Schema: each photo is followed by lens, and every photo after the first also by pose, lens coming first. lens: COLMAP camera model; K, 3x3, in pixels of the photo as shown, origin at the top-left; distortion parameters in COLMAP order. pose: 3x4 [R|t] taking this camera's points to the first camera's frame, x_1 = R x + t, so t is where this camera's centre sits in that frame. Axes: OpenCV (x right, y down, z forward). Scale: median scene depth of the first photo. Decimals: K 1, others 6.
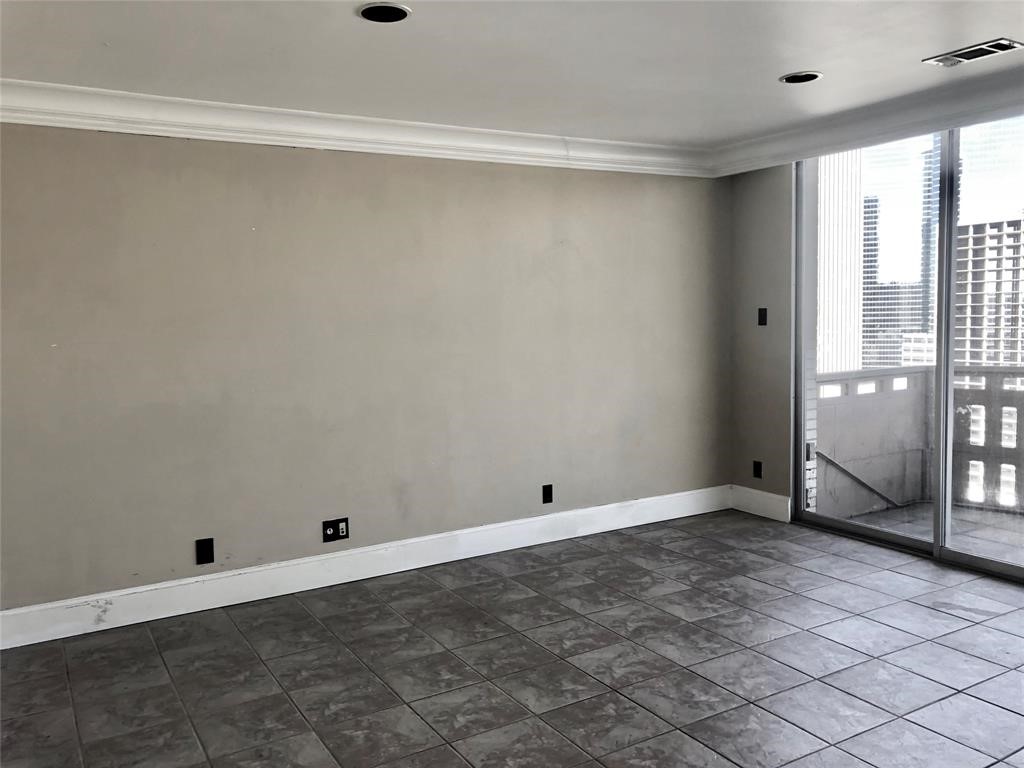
lens RADIAL K [[839.7, 0, 513.4], [0, 839.7, 390.8], [0, 0, 1]] dist [0.043260, -0.033675]
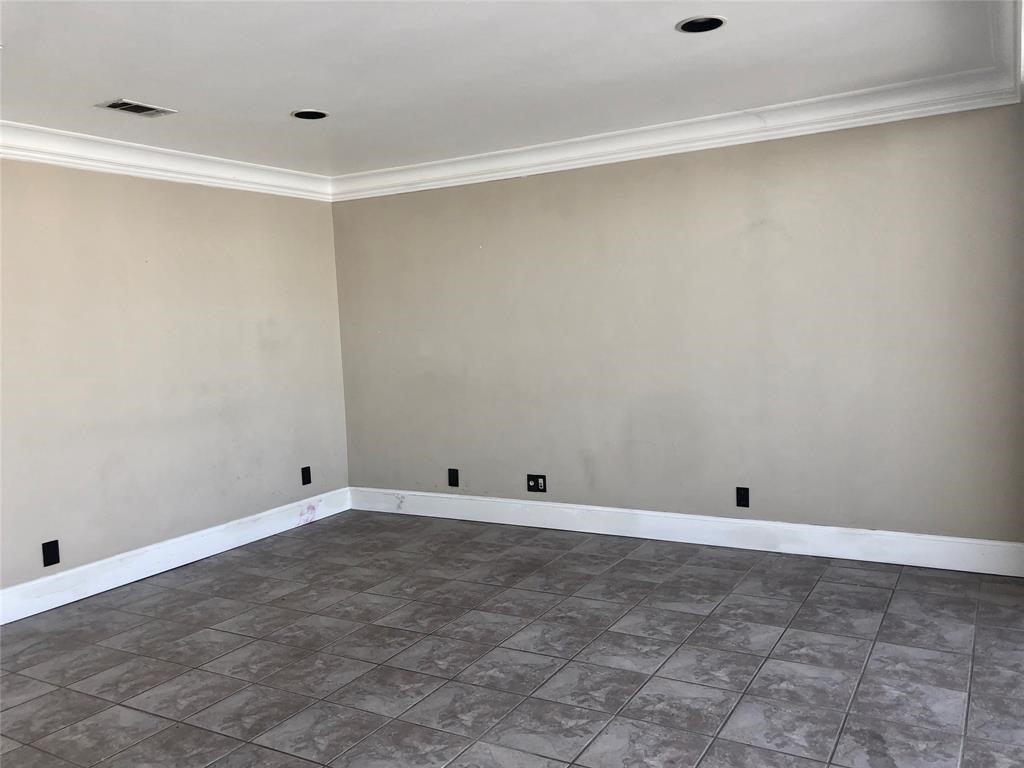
lens RADIAL K [[839.7, 0, 512.8], [0, 839.7, 375.3], [0, 0, 1]] dist [0.043260, -0.033675]
pose [[0.488217, 0.063569, -0.870404, 0.874722], [-0.052778, 0.997669, 0.043260, -0.045587], [0.871125, 0.024818, 0.490434, 0.386404]]
